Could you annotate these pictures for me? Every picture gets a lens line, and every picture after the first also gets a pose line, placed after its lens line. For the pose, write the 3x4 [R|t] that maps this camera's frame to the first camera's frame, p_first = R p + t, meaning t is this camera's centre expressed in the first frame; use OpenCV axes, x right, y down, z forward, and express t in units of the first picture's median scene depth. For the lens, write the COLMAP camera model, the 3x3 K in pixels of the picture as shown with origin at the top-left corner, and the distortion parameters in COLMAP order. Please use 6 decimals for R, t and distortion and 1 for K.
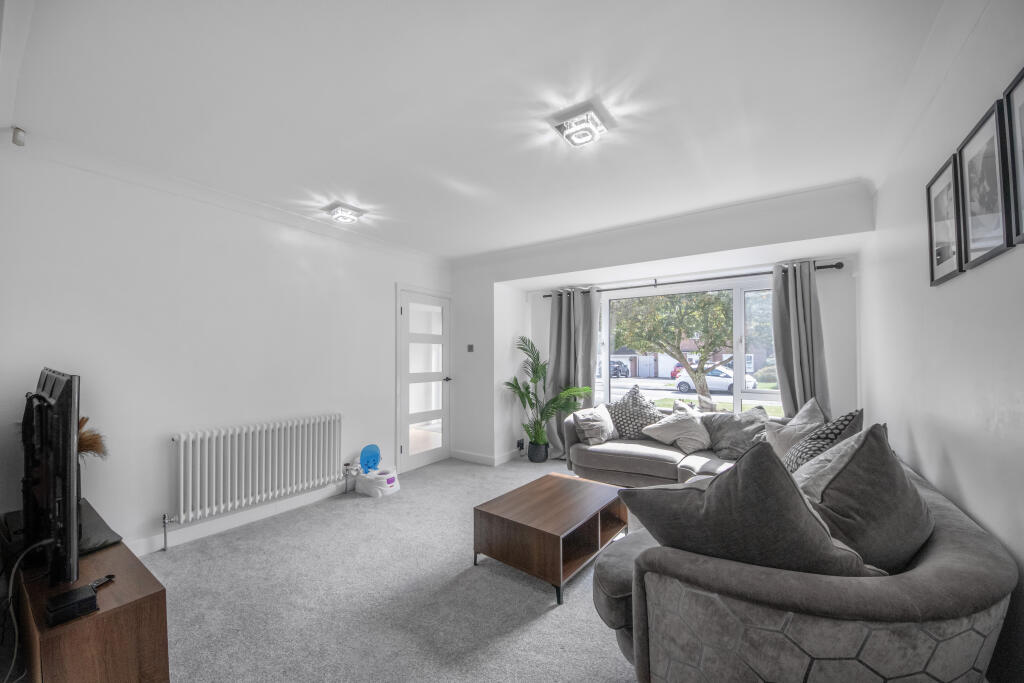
lens RADIAL K [[390.9, 0, 512.0], [0, 390.9, 341.5], [0, 0, 1]] dist [0.000609, -0.000002]
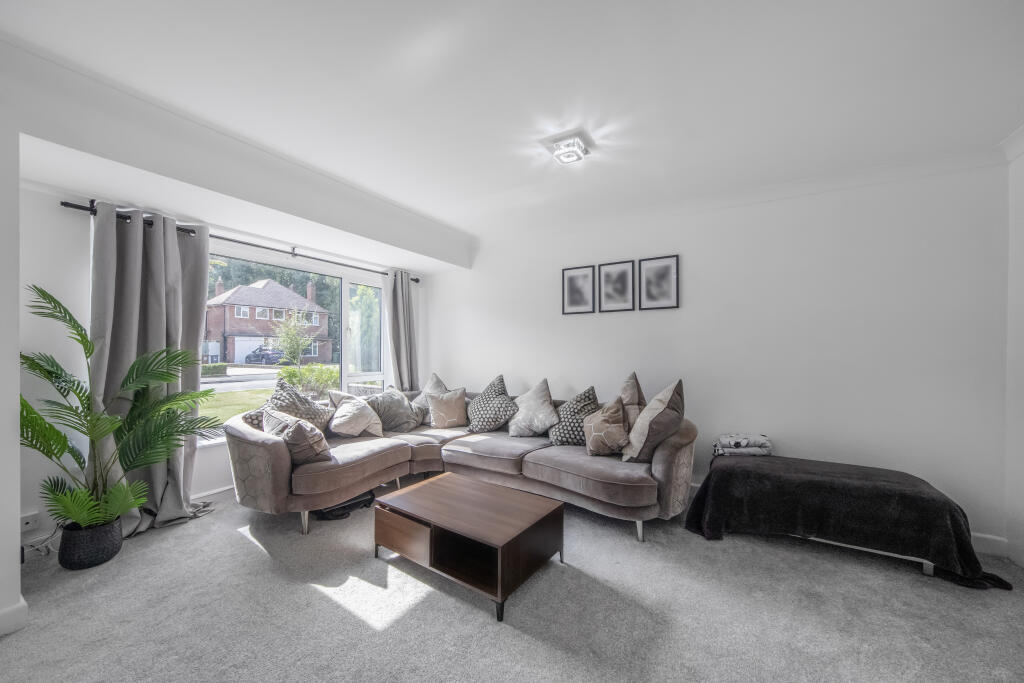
lens RADIAL K [[390.9, 0, 512.0], [0, 390.9, 341.5], [0, 0, 1]] dist [0.000609, -0.000002]
pose [[-0.076764, 0.018659, 0.996875, -0.492476], [-0.047473, 0.998623, -0.022348, 0.034665], [-0.995918, -0.049040, -0.075772, 0.621074]]
